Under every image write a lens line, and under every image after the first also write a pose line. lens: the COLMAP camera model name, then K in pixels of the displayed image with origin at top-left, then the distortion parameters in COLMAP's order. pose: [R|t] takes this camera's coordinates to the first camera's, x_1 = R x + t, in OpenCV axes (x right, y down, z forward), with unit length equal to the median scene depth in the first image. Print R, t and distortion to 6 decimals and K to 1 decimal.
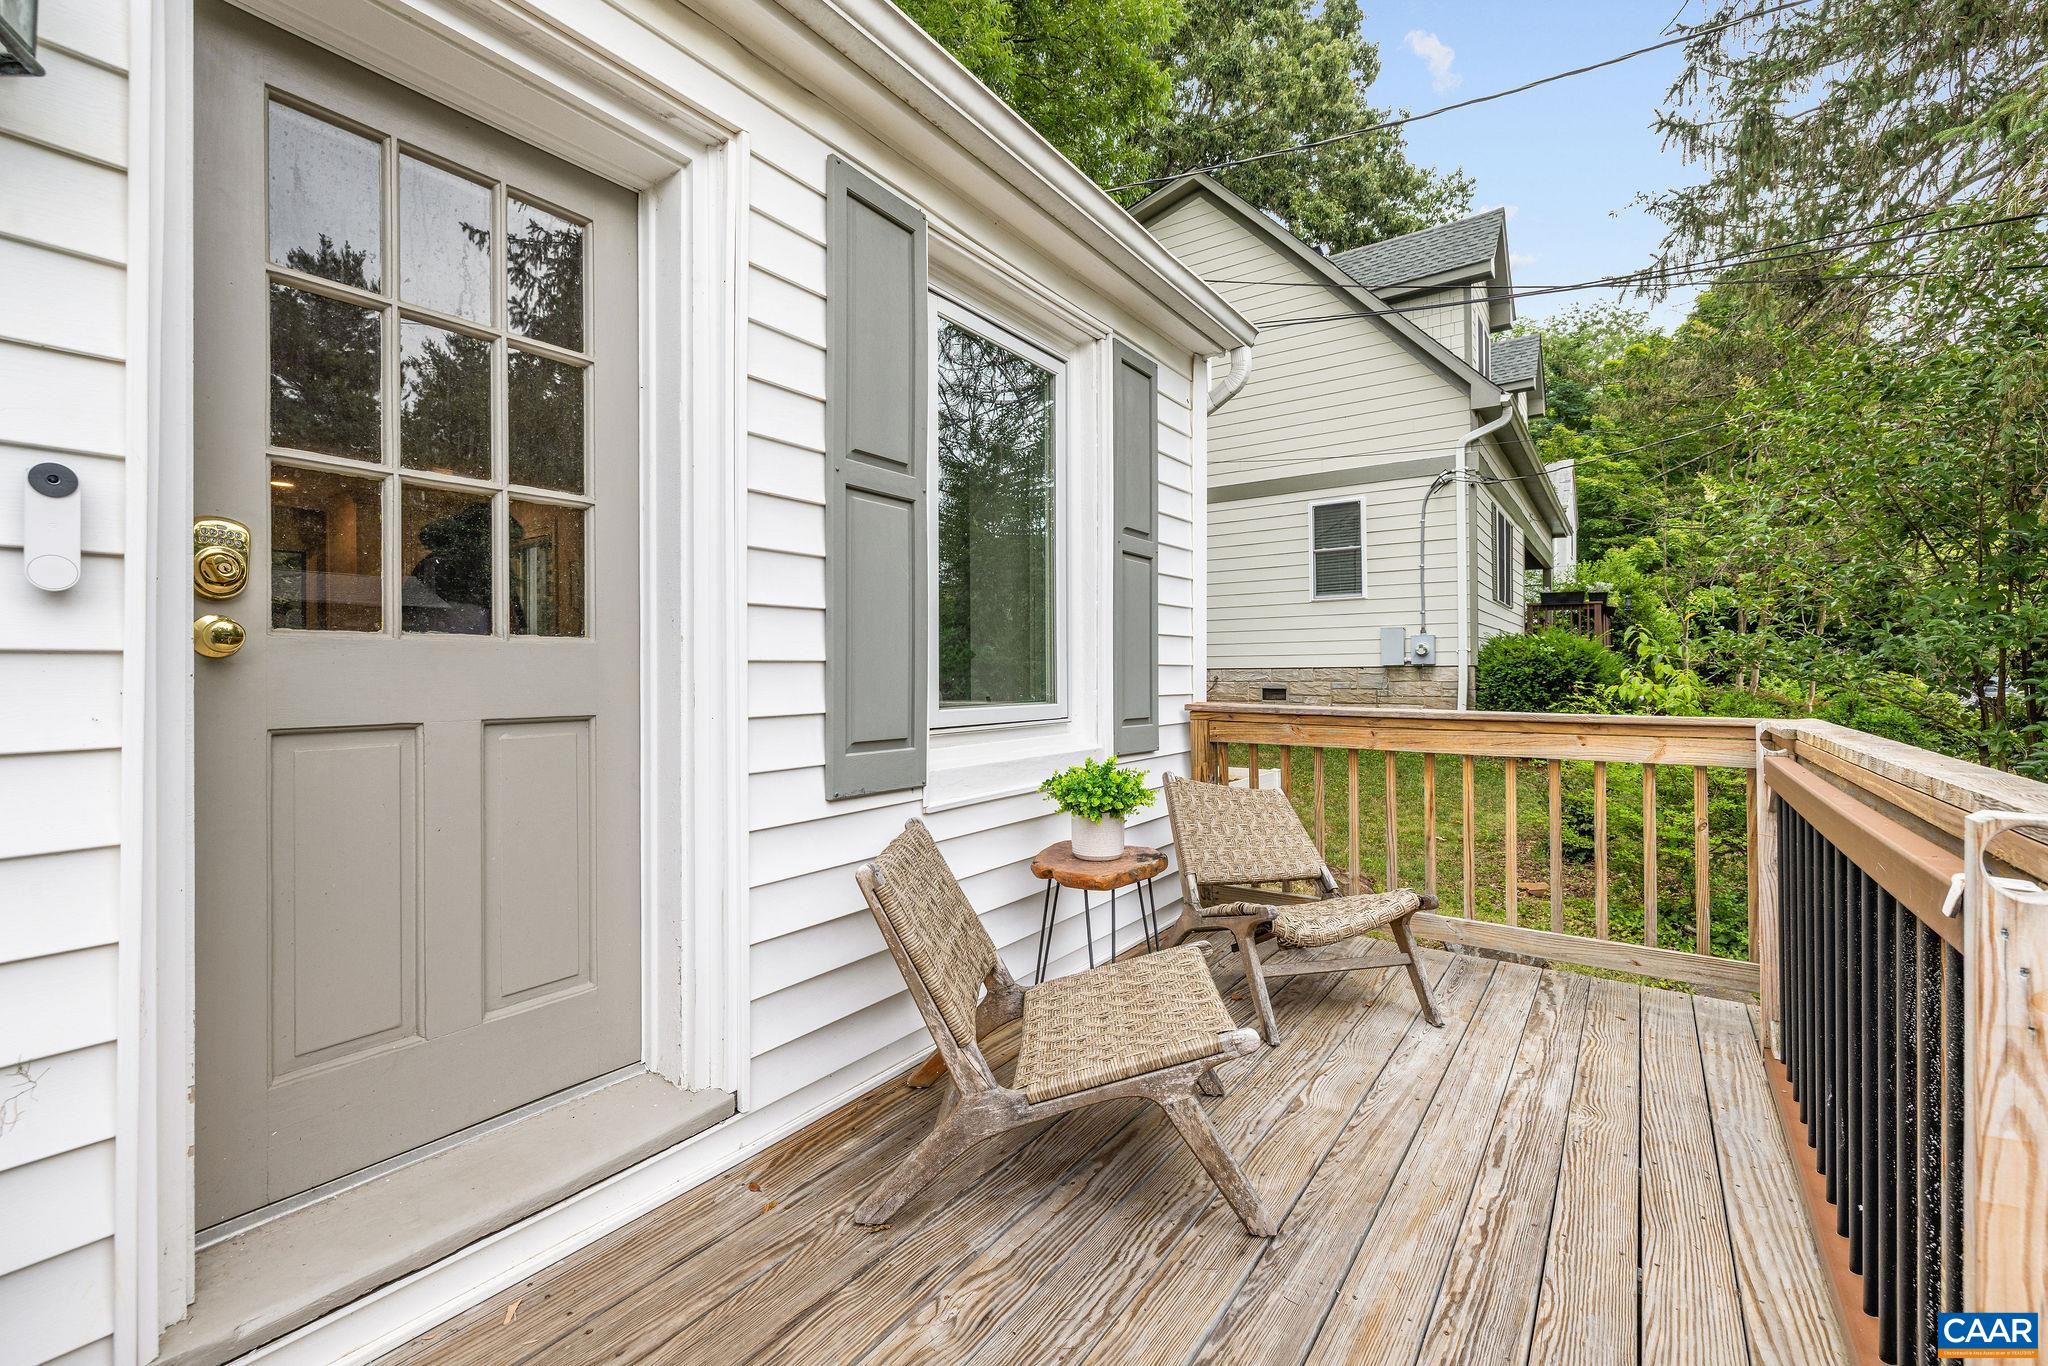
lens RADIAL K [[855.7, 0, 1024.0], [0, 855.7, 683.0], [0, 0, 1]] dist [-0.000749, -0.000063]
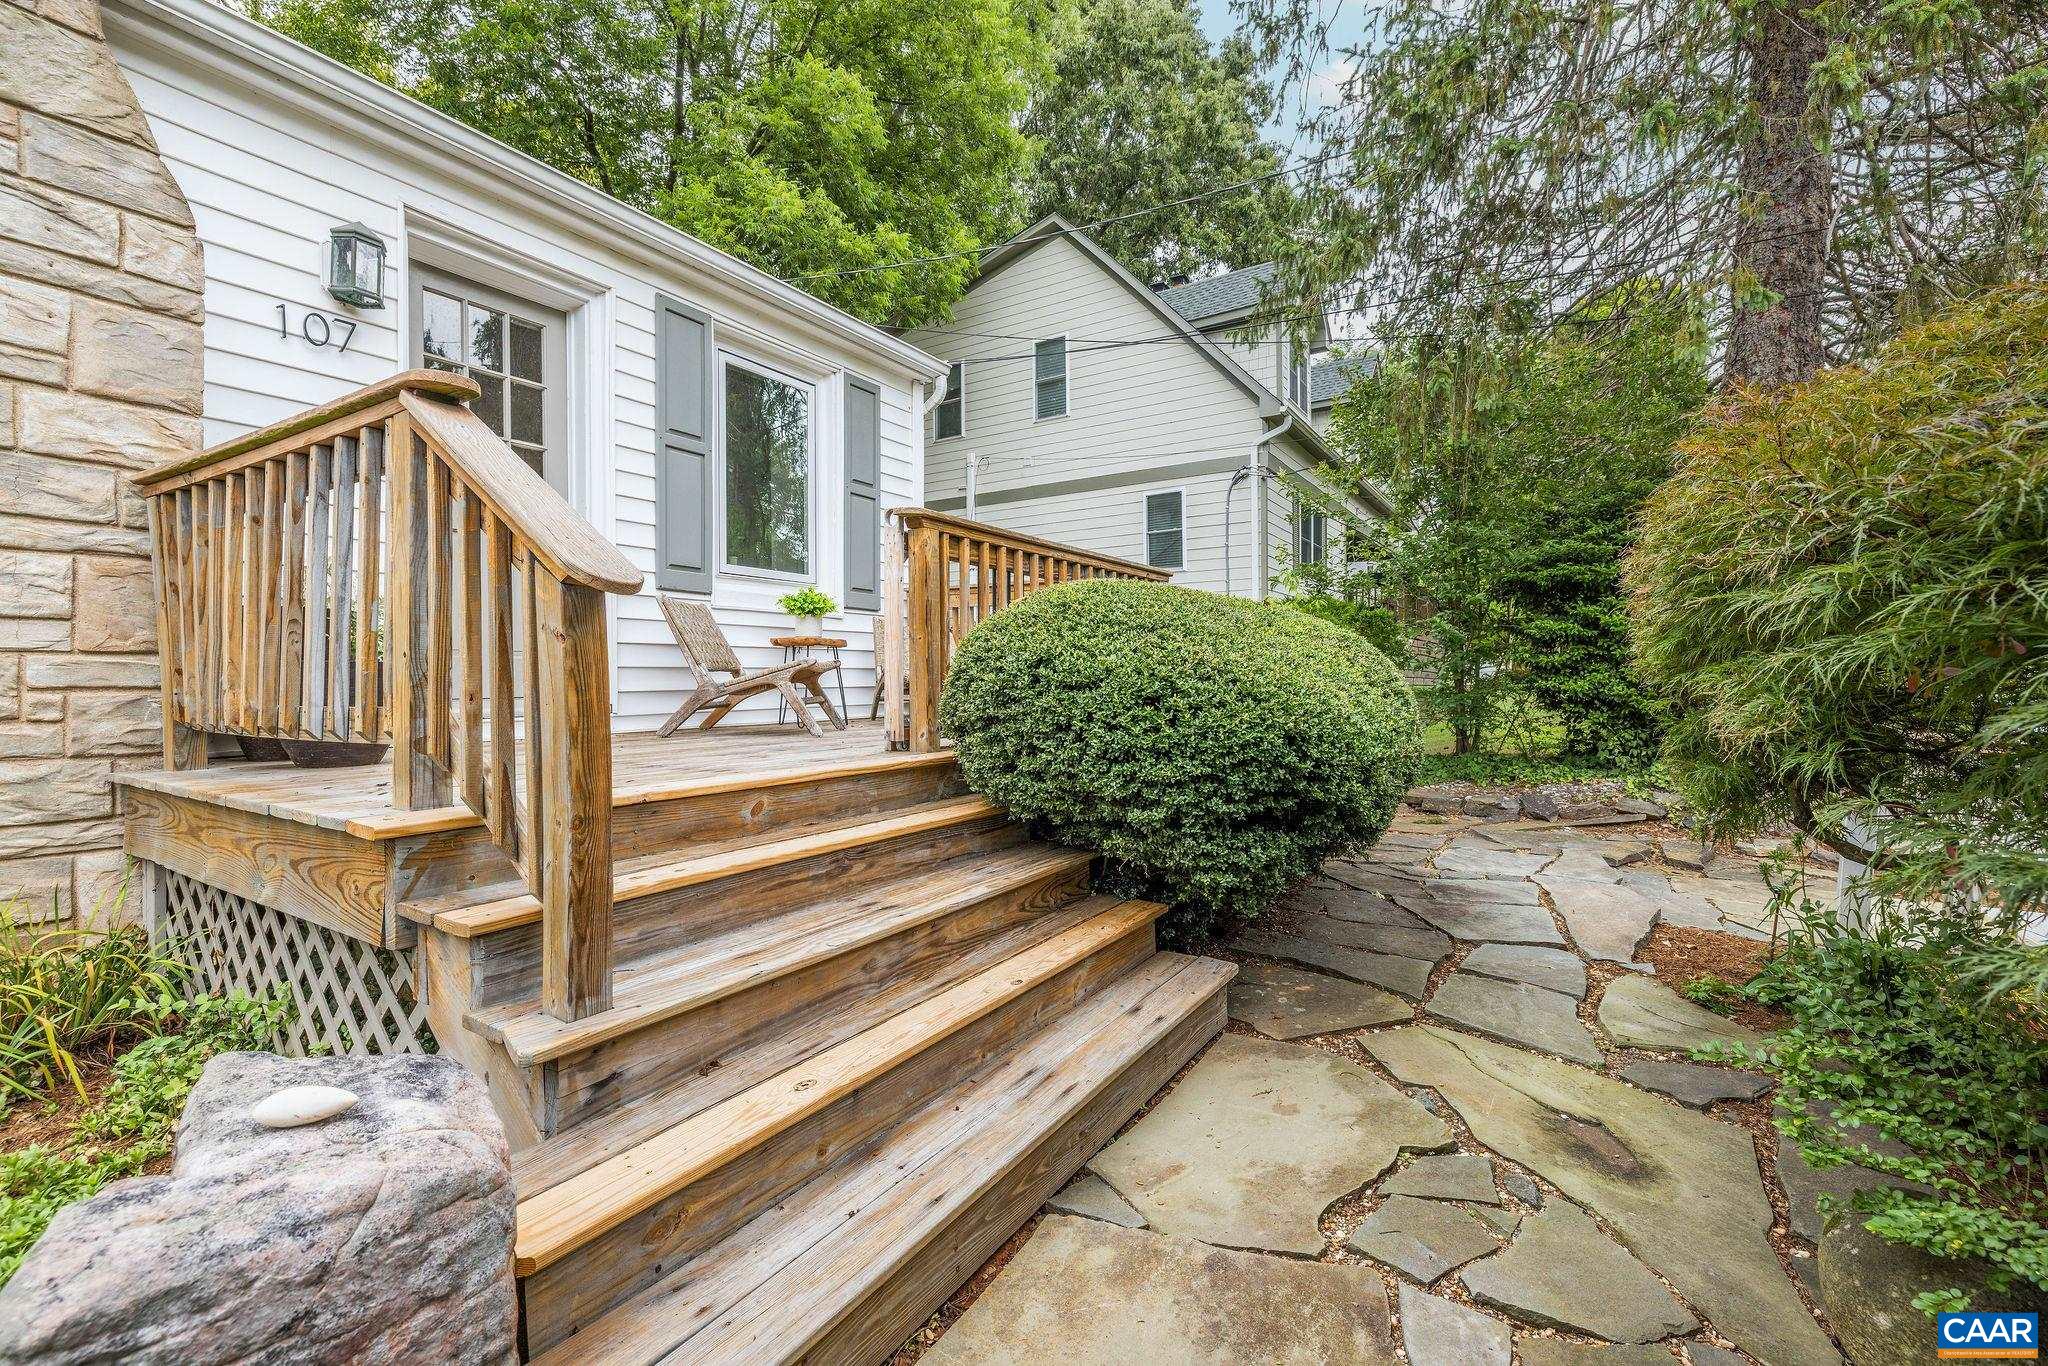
lens RADIAL K [[868.7, 0, 1024.0], [0, 868.7, 683.0], [0, 0, 1]] dist [0.000026, 0.000020]
pose [[0.998651, -0.002502, 0.051867, 0.112197], [0.002973, 0.999955, -0.009005, 0.075862], [-0.051842, 0.009147, 0.998613, -0.237565]]
